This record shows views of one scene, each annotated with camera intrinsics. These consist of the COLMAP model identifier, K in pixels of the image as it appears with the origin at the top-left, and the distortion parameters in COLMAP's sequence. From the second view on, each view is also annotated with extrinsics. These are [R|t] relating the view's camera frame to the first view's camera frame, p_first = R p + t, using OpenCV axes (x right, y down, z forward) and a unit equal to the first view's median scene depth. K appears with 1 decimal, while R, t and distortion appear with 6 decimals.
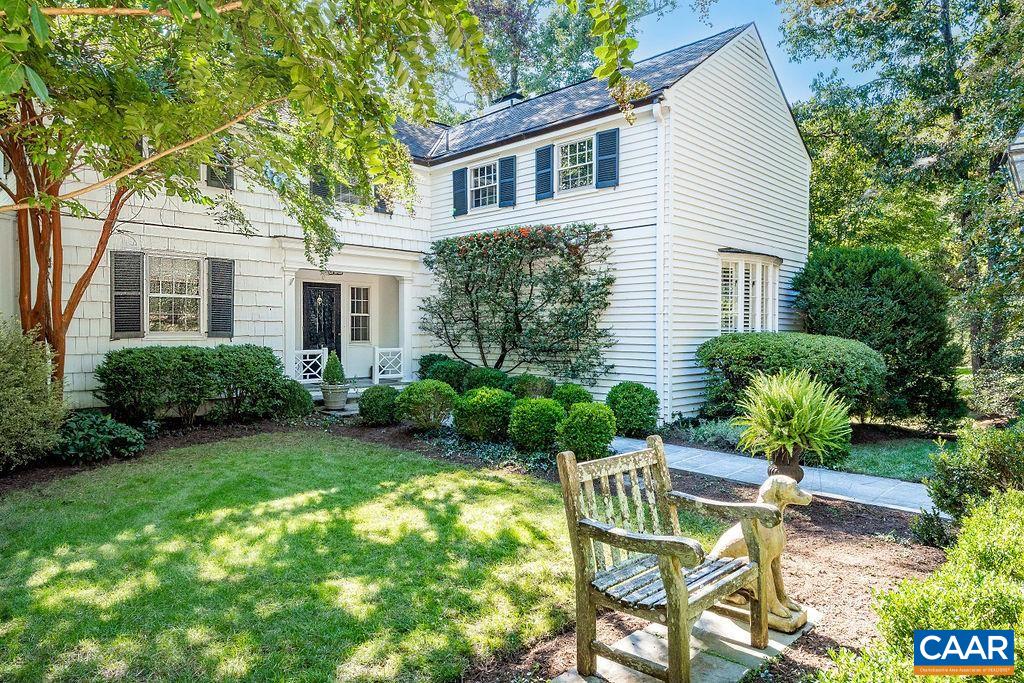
lens RADIAL K [[636.5, 0, 512.0], [0, 636.5, 341.5], [0, 0, 1]] dist [0.171835, -0.000229]
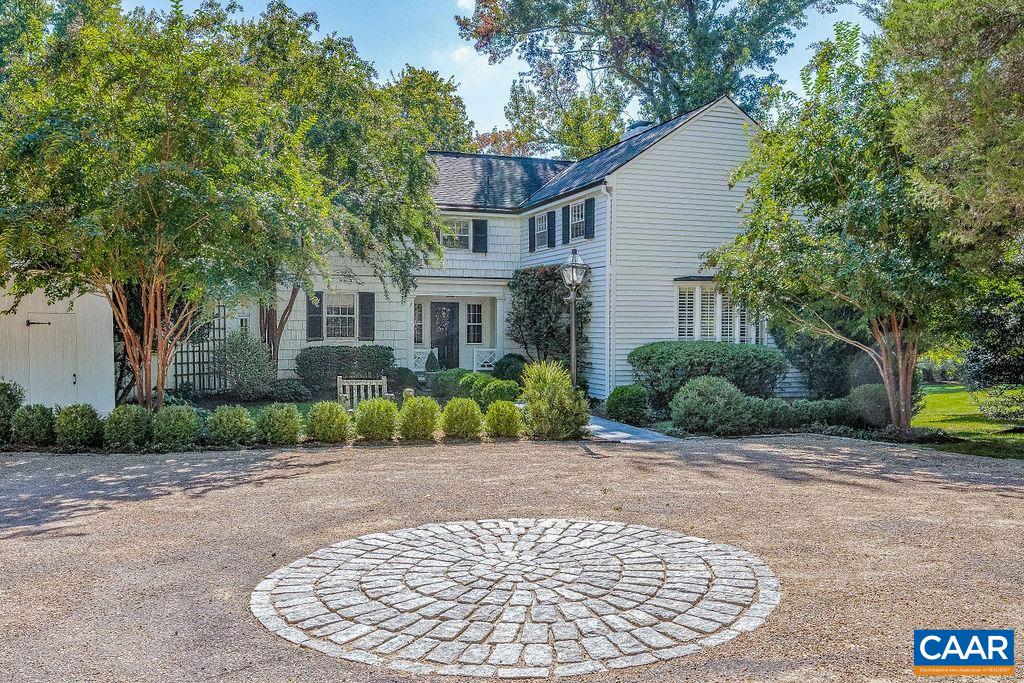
lens RADIAL K [[636.5, 0, 512.0], [0, 636.5, 341.5], [0, 0, 1]] dist [0.171835, -0.000229]
pose [[0.935589, 0.009443, -0.352965, 0.465185], [-0.009529, 0.999953, 0.001494, -0.009784], [0.352962, 0.001966, 0.935635, -0.365072]]
